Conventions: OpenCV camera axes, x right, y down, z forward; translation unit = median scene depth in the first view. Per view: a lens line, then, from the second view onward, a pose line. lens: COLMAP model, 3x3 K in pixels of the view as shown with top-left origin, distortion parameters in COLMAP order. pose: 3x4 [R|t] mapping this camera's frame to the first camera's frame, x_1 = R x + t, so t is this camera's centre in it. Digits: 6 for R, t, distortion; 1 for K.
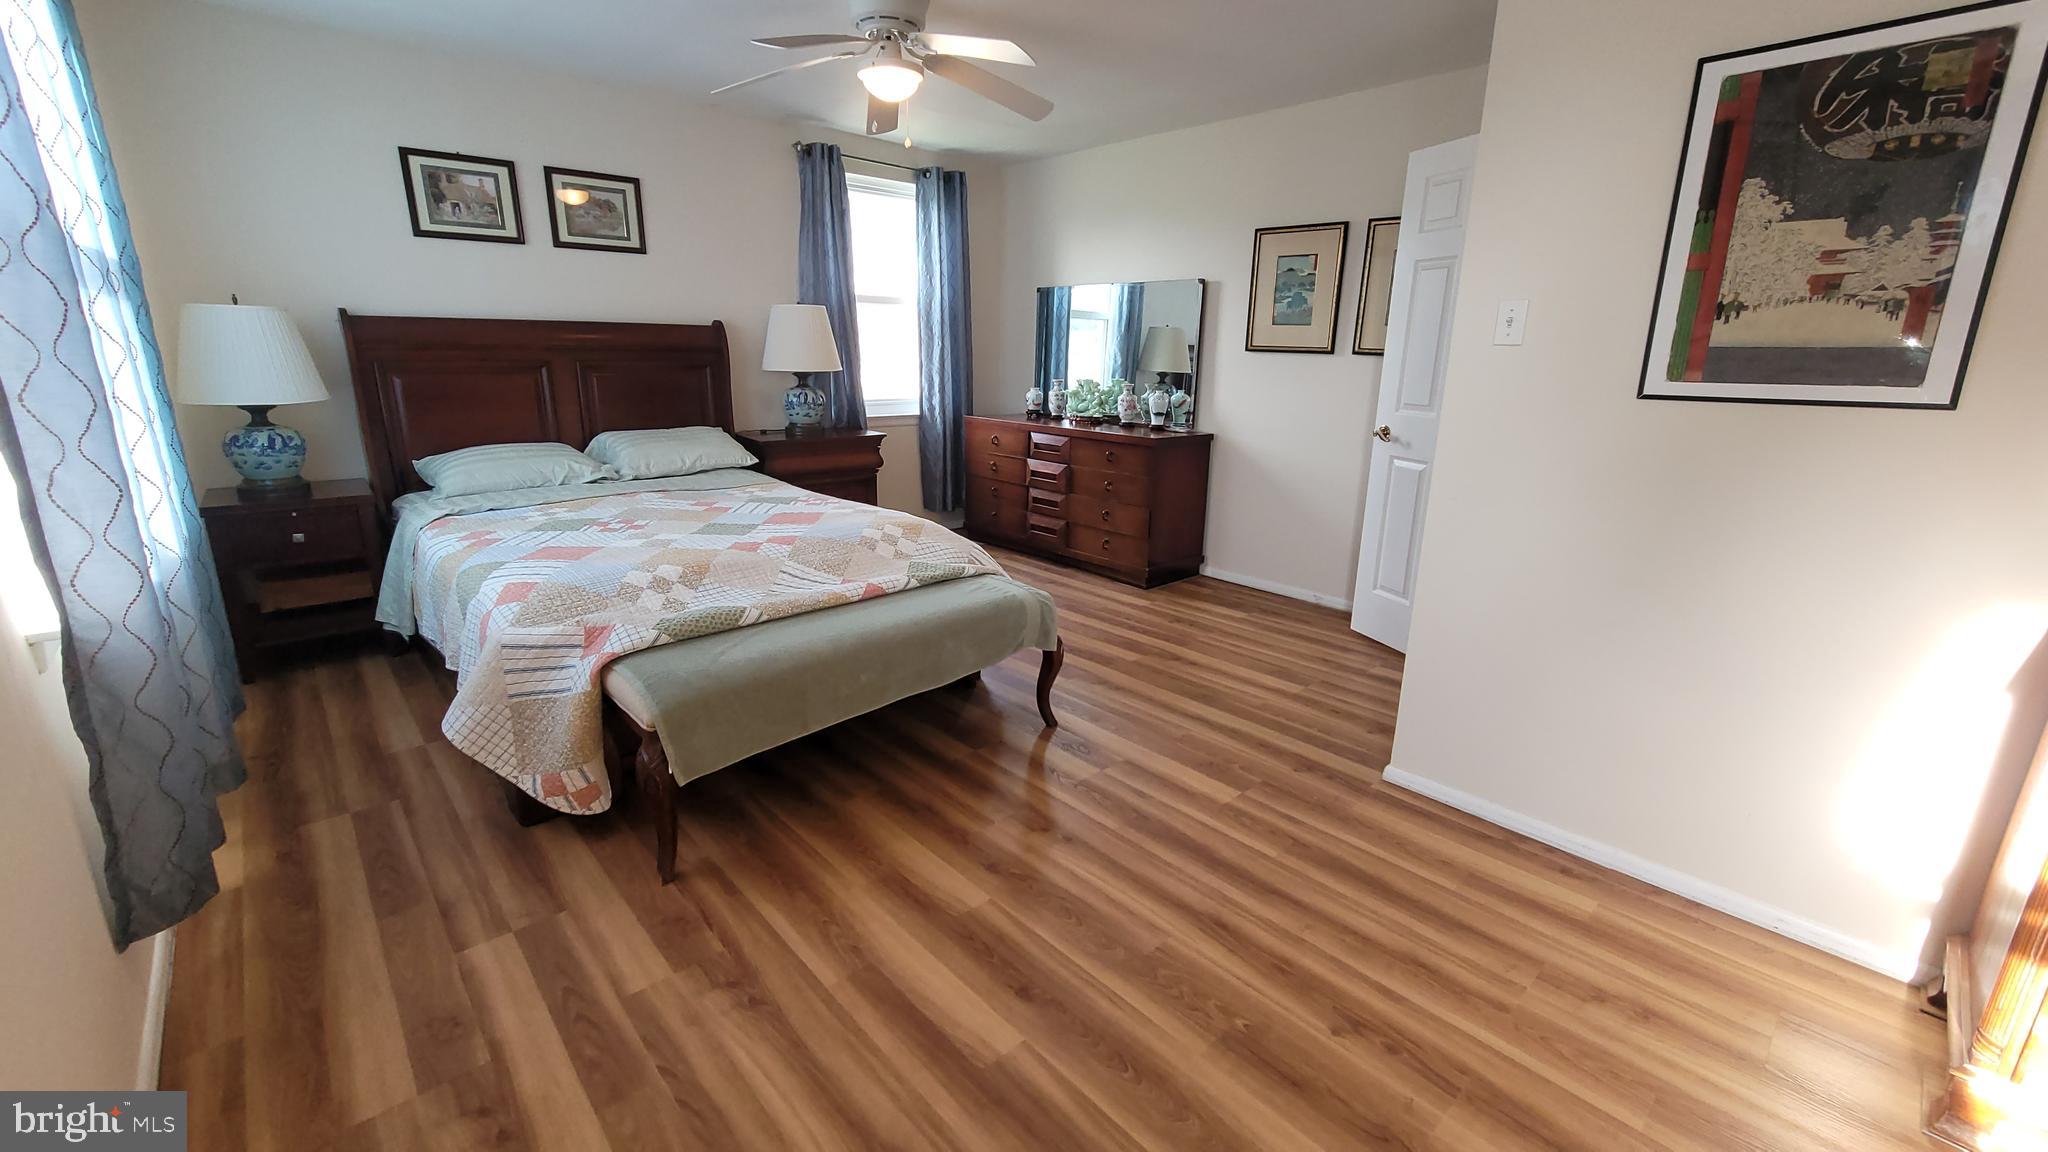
lens RADIAL K [[832.8, 0, 1026.4], [0, 832.8, 567.7], [0, 0, 1]] dist [0.003179, 0.000034]
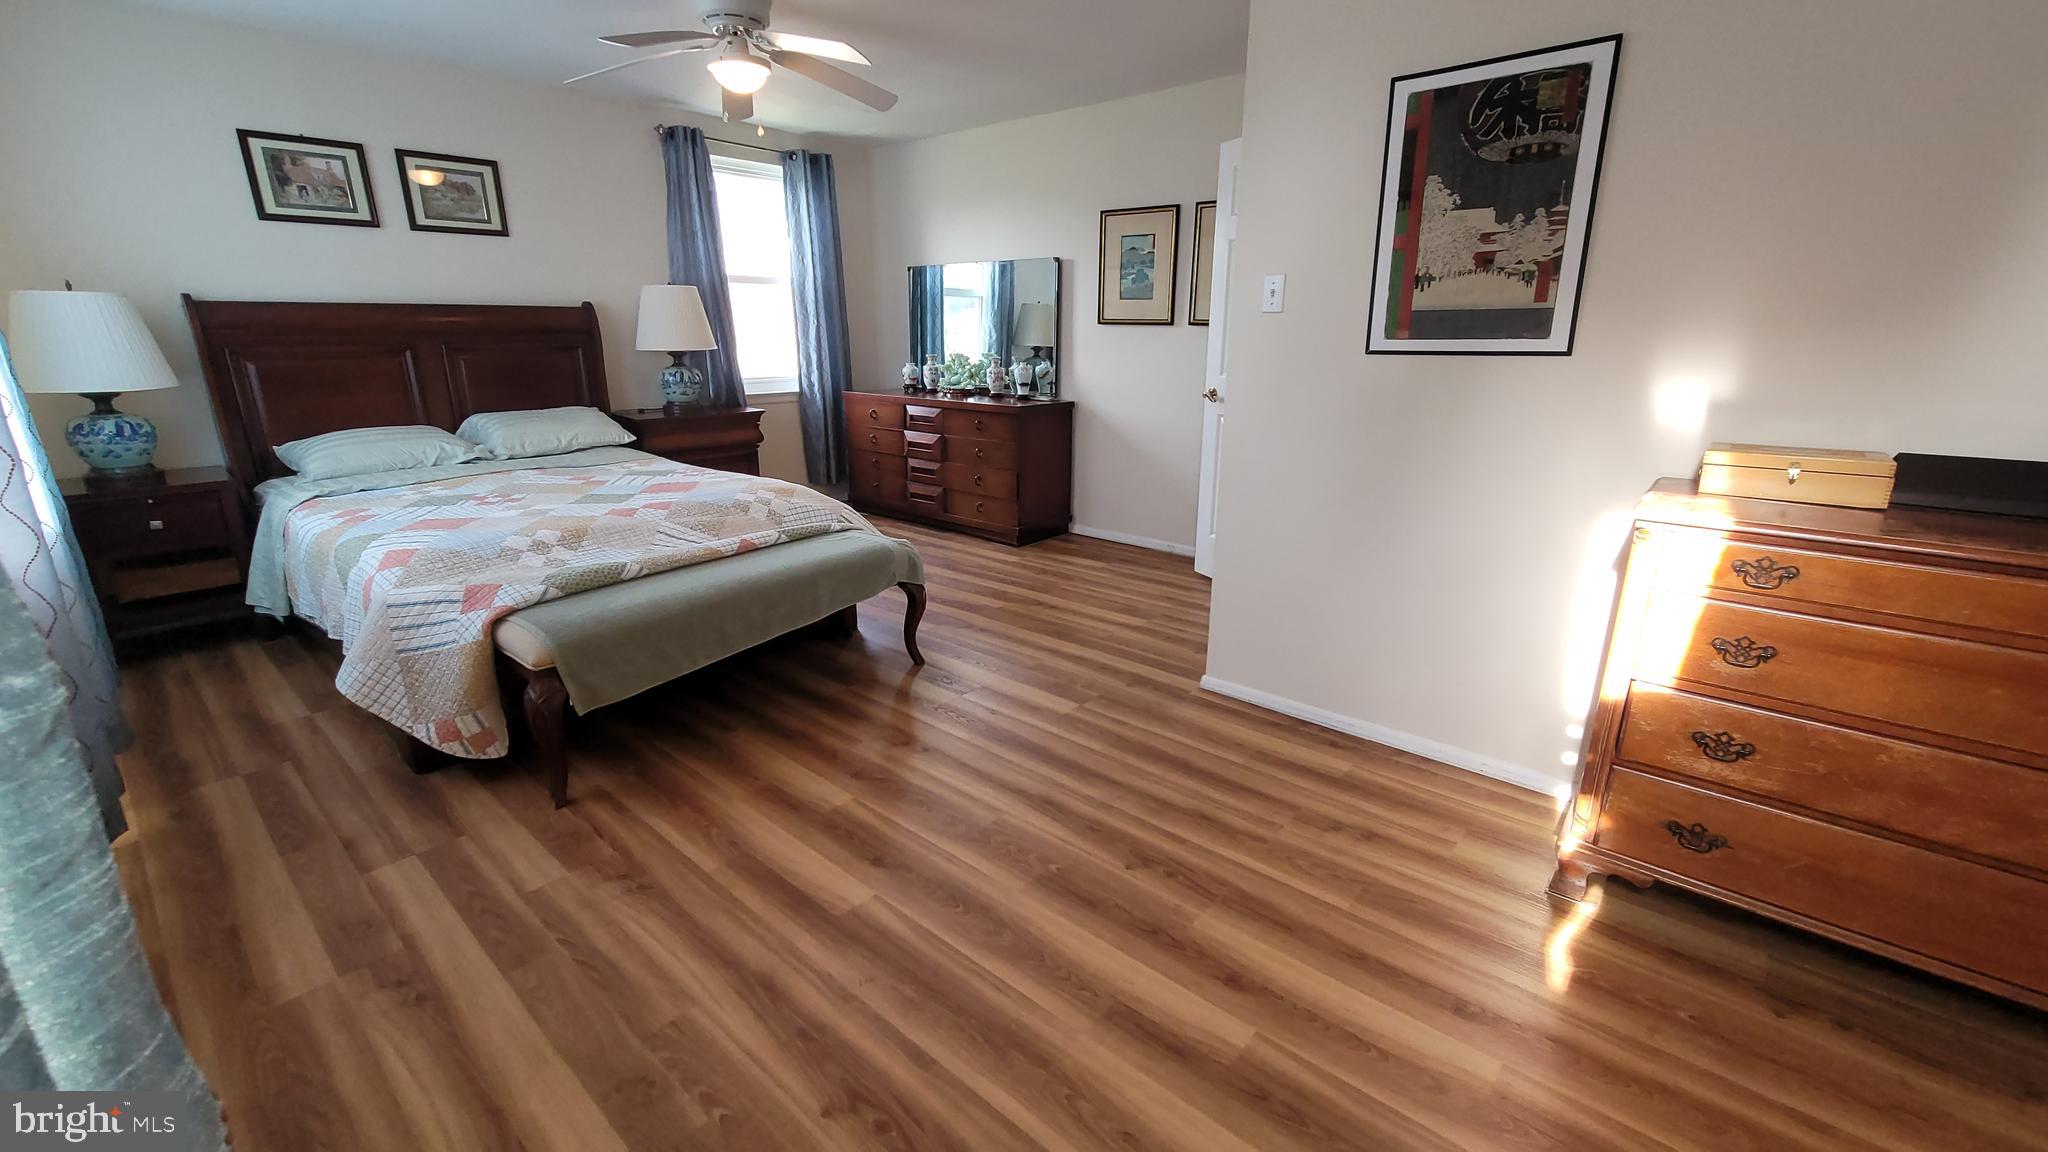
lens RADIAL K [[832.8, 0, 1026.4], [0, 832.8, 567.7], [0, 0, 1]] dist [0.003179, 0.000034]
pose [[0.993188, -0.047111, 0.106575, 0.057878], [0.044626, 0.998676, 0.025582, 0.038515], [-0.107639, -0.020652, 0.993975, -0.115863]]
